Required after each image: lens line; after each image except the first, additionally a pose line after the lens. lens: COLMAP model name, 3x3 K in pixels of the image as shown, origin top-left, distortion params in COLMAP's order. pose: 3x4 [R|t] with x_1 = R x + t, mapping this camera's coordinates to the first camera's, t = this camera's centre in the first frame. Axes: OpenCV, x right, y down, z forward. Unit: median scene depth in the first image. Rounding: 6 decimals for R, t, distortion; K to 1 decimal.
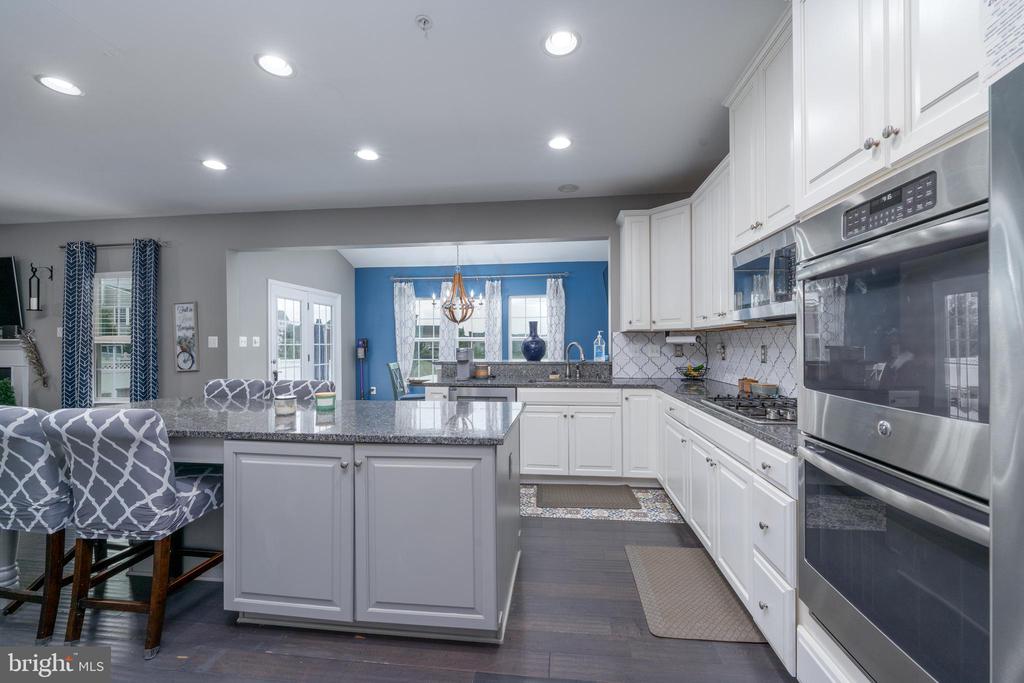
lens RADIAL K [[418.8, 0, 513.4], [0, 418.8, 338.7], [0, 0, 1]] dist [0.002439, 0.000732]
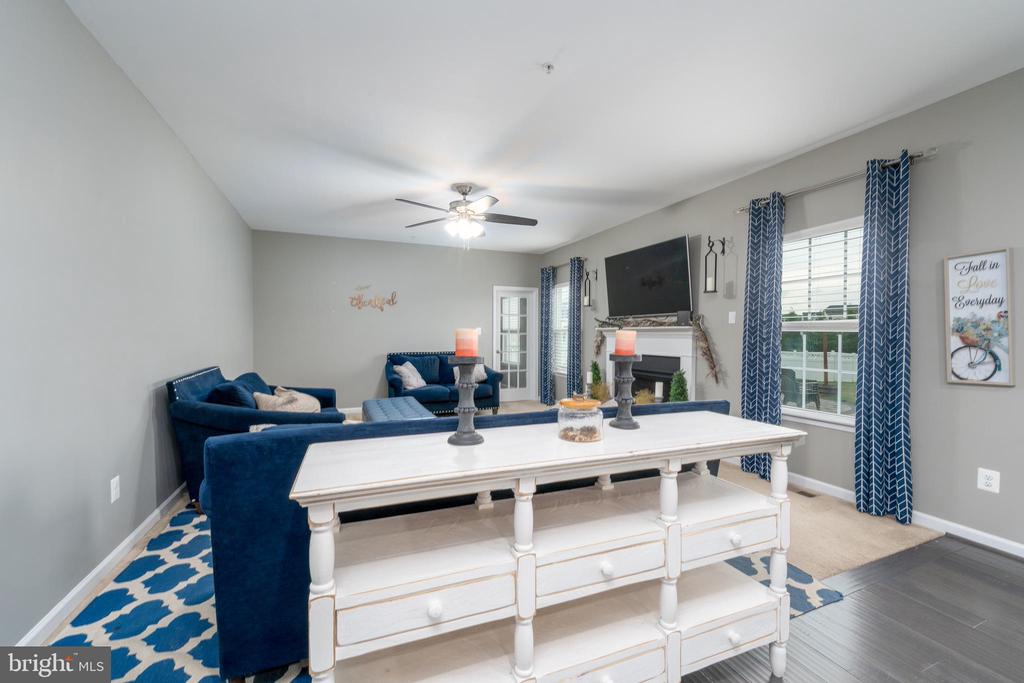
lens RADIAL K [[418.8, 0, 513.2], [0, 418.8, 340.5], [0, 0, 1]] dist [0.002439, 0.000732]
pose [[0.495643, 0.020258, -0.868290, -0.610318], [0.001565, 0.999705, 0.024217, 0.009053], [0.868525, -0.013362, 0.495465, 0.238677]]
